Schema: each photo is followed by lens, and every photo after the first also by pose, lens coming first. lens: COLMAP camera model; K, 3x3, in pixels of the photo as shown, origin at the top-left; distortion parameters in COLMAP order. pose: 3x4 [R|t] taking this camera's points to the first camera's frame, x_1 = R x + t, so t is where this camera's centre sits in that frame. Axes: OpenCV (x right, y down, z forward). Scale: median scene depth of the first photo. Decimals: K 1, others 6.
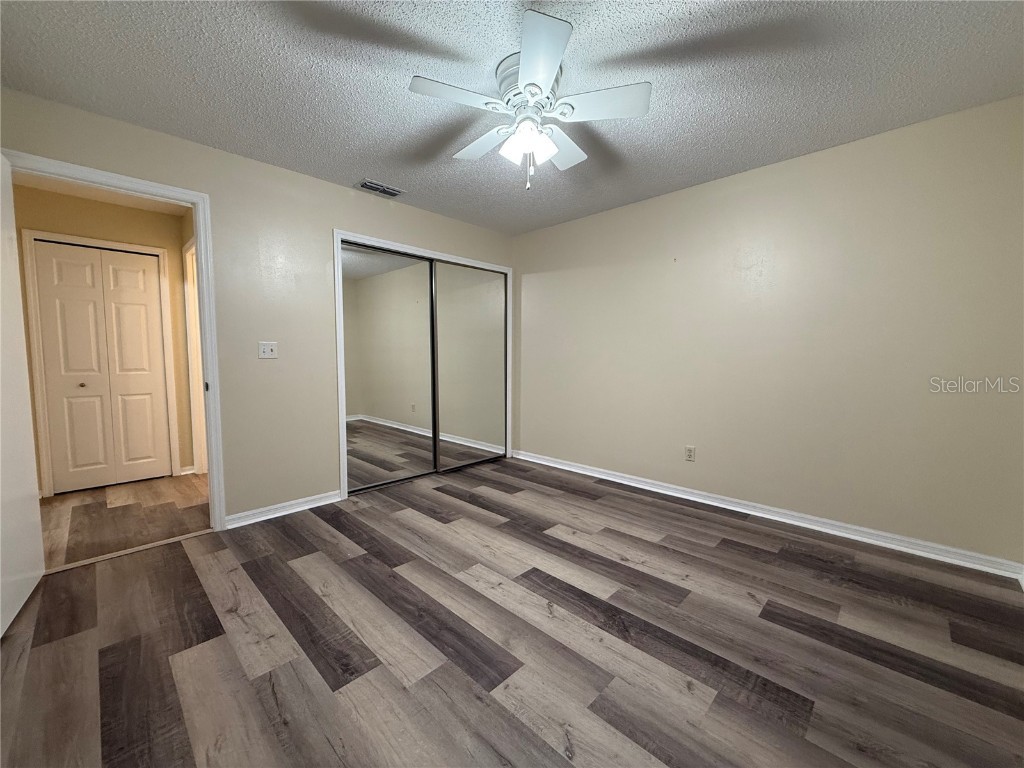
lens RADIAL K [[408.5, 0, 509.3], [0, 408.5, 384.0], [0, 0, 1]] dist [-0.000024, 0.000320]
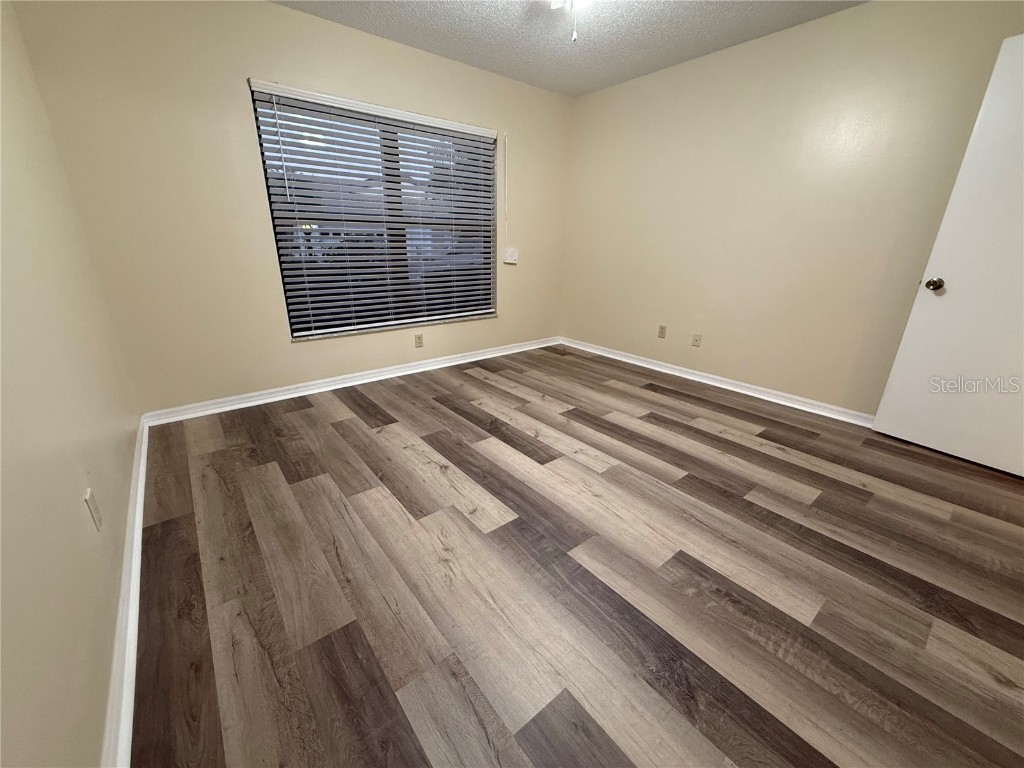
lens RADIAL K [[408.5, 0, 509.3], [0, 408.5, 384.0], [0, 0, 1]] dist [-0.000024, 0.000320]
pose [[-0.992390, -0.053309, 0.110995, 0.040276], [-0.004248, 0.915710, 0.401817, -0.126192], [-0.123060, 0.398288, -0.908968, 1.787879]]
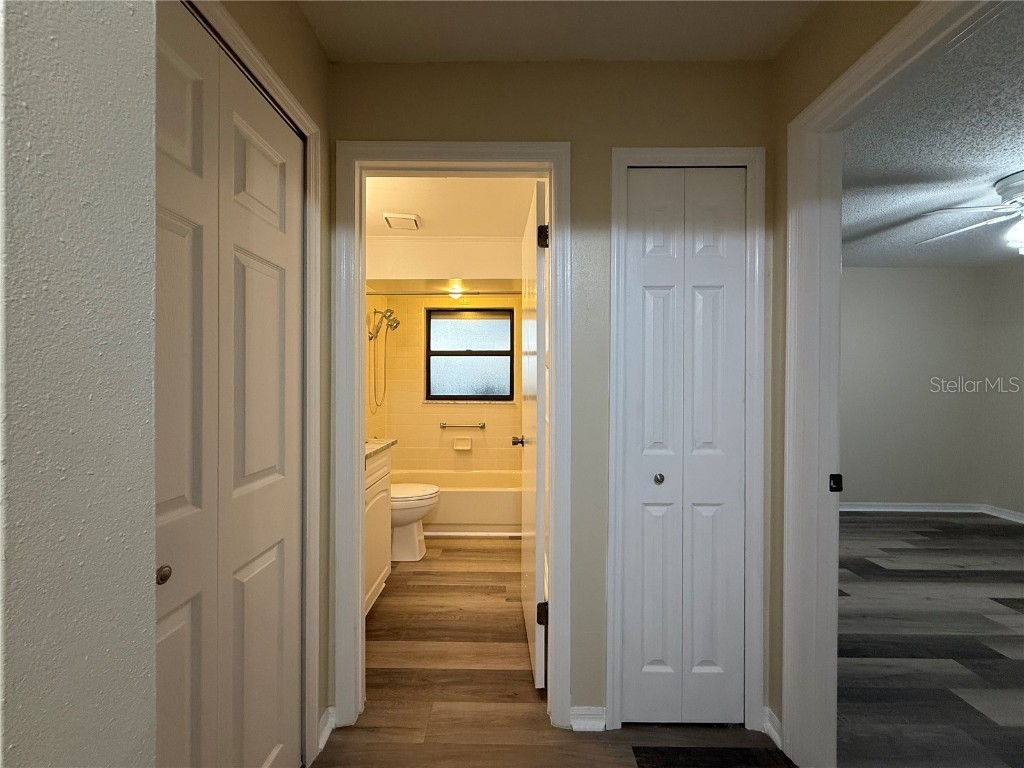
lens RADIAL K [[408.5, 0, 509.3], [0, 408.5, 384.0], [0, 0, 1]] dist [-0.000024, 0.000320]
pose [[0.721379, 0.001125, 0.692540, -1.586495], [0.044104, 0.997894, -0.047562, -0.125516], [-0.691135, 0.064854, 0.719810, 1.034889]]
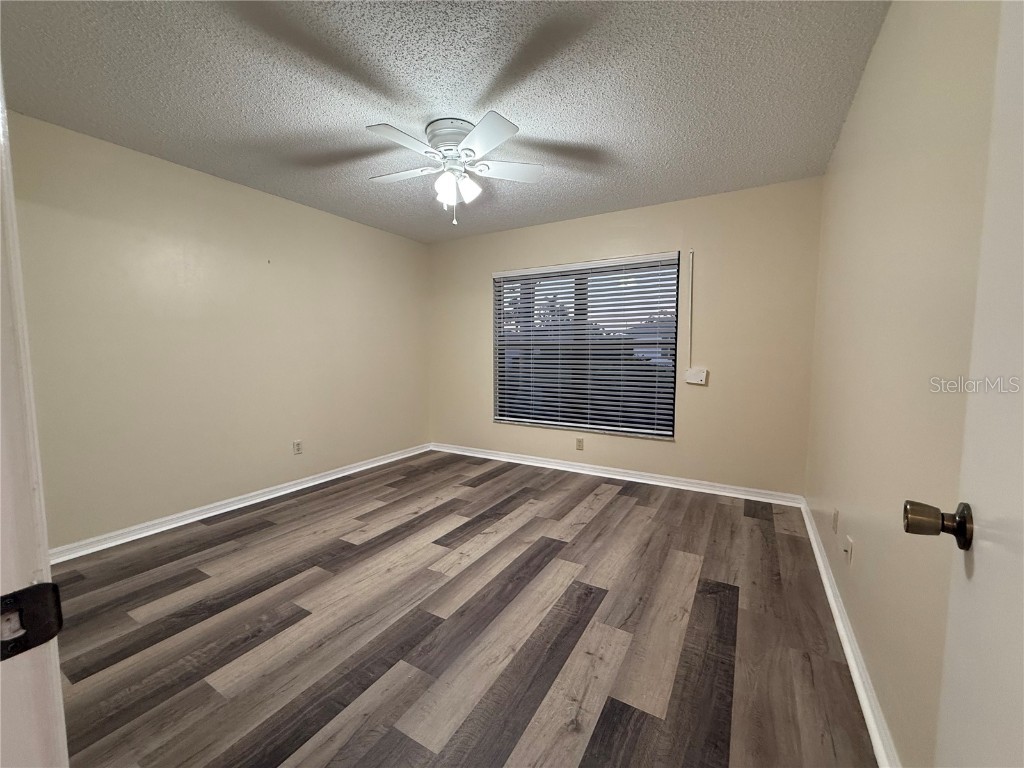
lens RADIAL K [[408.5, 0, 509.3], [0, 408.5, 384.0], [0, 0, 1]] dist [-0.000024, 0.000320]
pose [[-0.232324, -0.076852, 0.969598, -1.041882], [0.071719, 0.992806, 0.095876, -0.086422], [-0.969991, 0.091813, -0.225140, 0.981688]]
